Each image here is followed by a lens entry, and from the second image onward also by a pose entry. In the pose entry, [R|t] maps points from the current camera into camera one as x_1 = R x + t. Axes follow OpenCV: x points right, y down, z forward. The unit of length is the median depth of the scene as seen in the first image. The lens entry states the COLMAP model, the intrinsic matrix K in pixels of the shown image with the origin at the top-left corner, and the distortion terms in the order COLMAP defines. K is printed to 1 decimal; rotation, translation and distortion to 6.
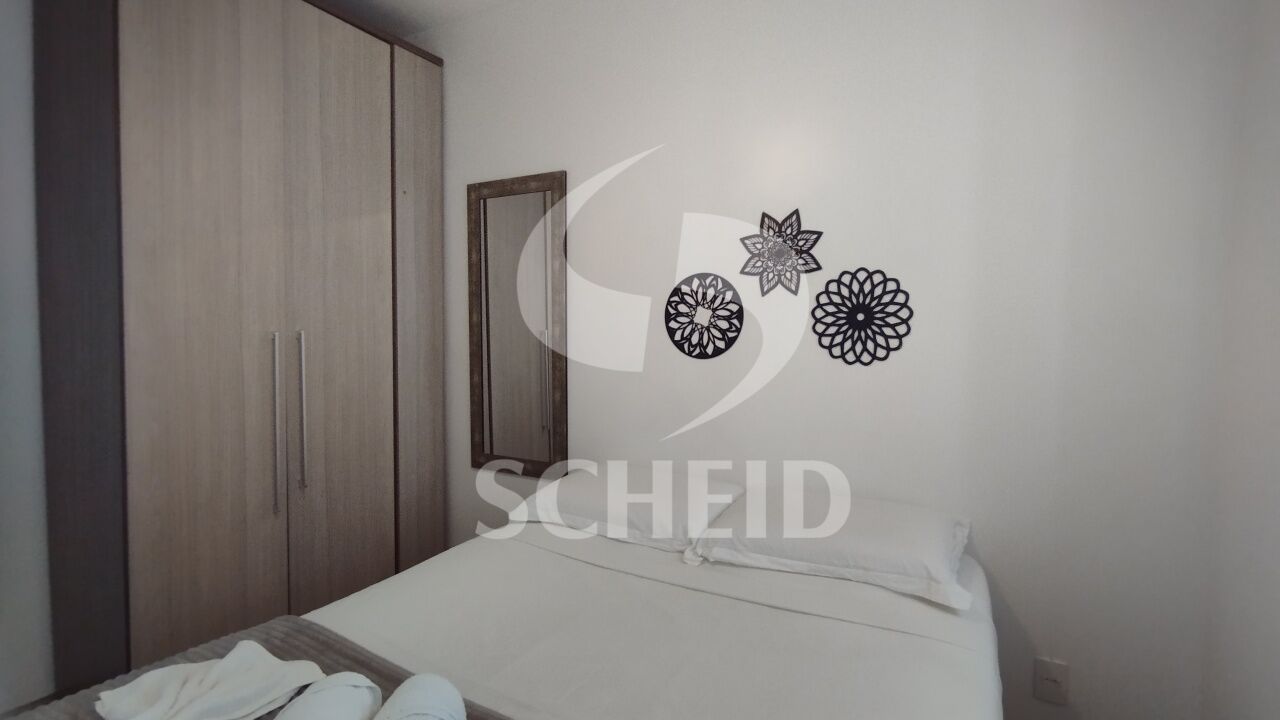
lens RADIAL K [[598.5, 0, 635.0], [0, 598.5, 357.4], [0, 0, 1]] dist [-0.005142, 0.001108]
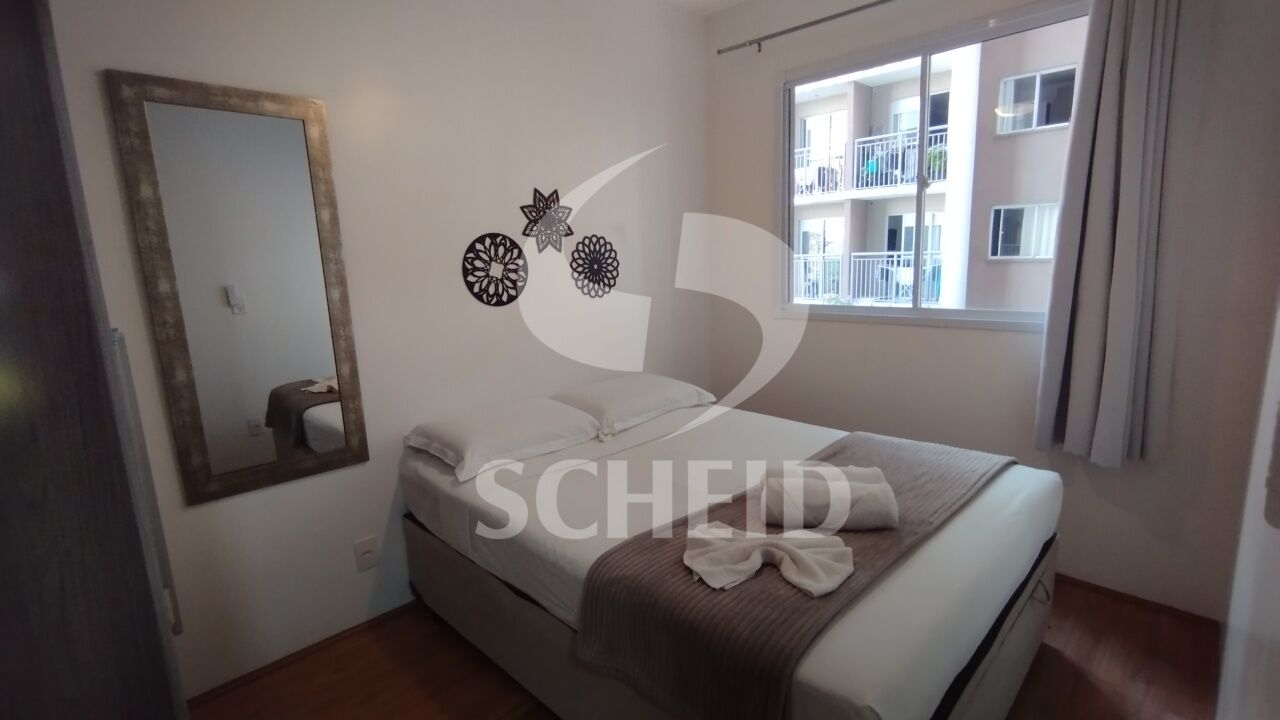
lens RADIAL K [[598.5, 0, 660.3], [0, 598.5, 360.4], [0, 0, 1]] dist [-0.005142, 0.001108]
pose [[0.253585, -0.177551, 0.950879, -1.041621], [0.085147, 0.983292, 0.160896, -0.060267], [-0.963558, 0.040163, 0.264466, 0.411092]]
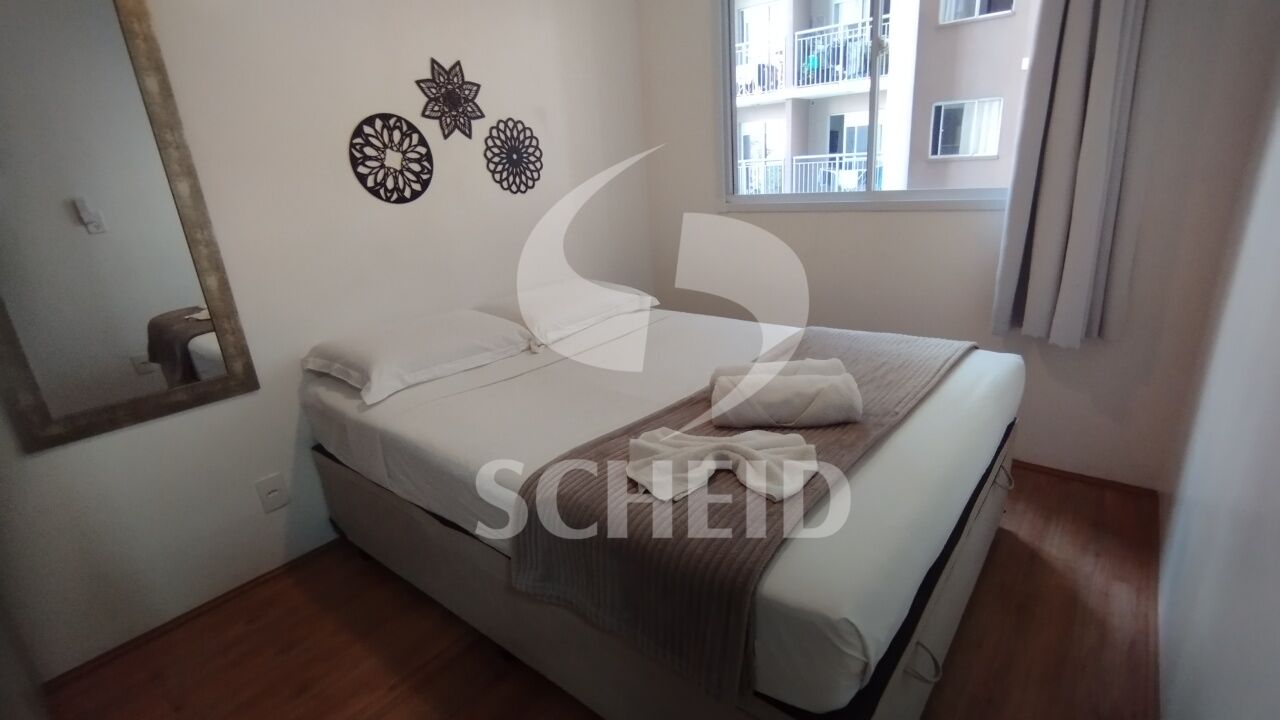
lens RADIAL K [[598.5, 0, 663.2], [0, 598.5, 365.1], [0, 0, 1]] dist [-0.005142, 0.001108]
pose [[0.152032, -0.322373, 0.934324, -0.935820], [0.113361, 0.944762, 0.307528, 0.000087], [-0.981853, 0.059161, 0.180179, 0.427264]]
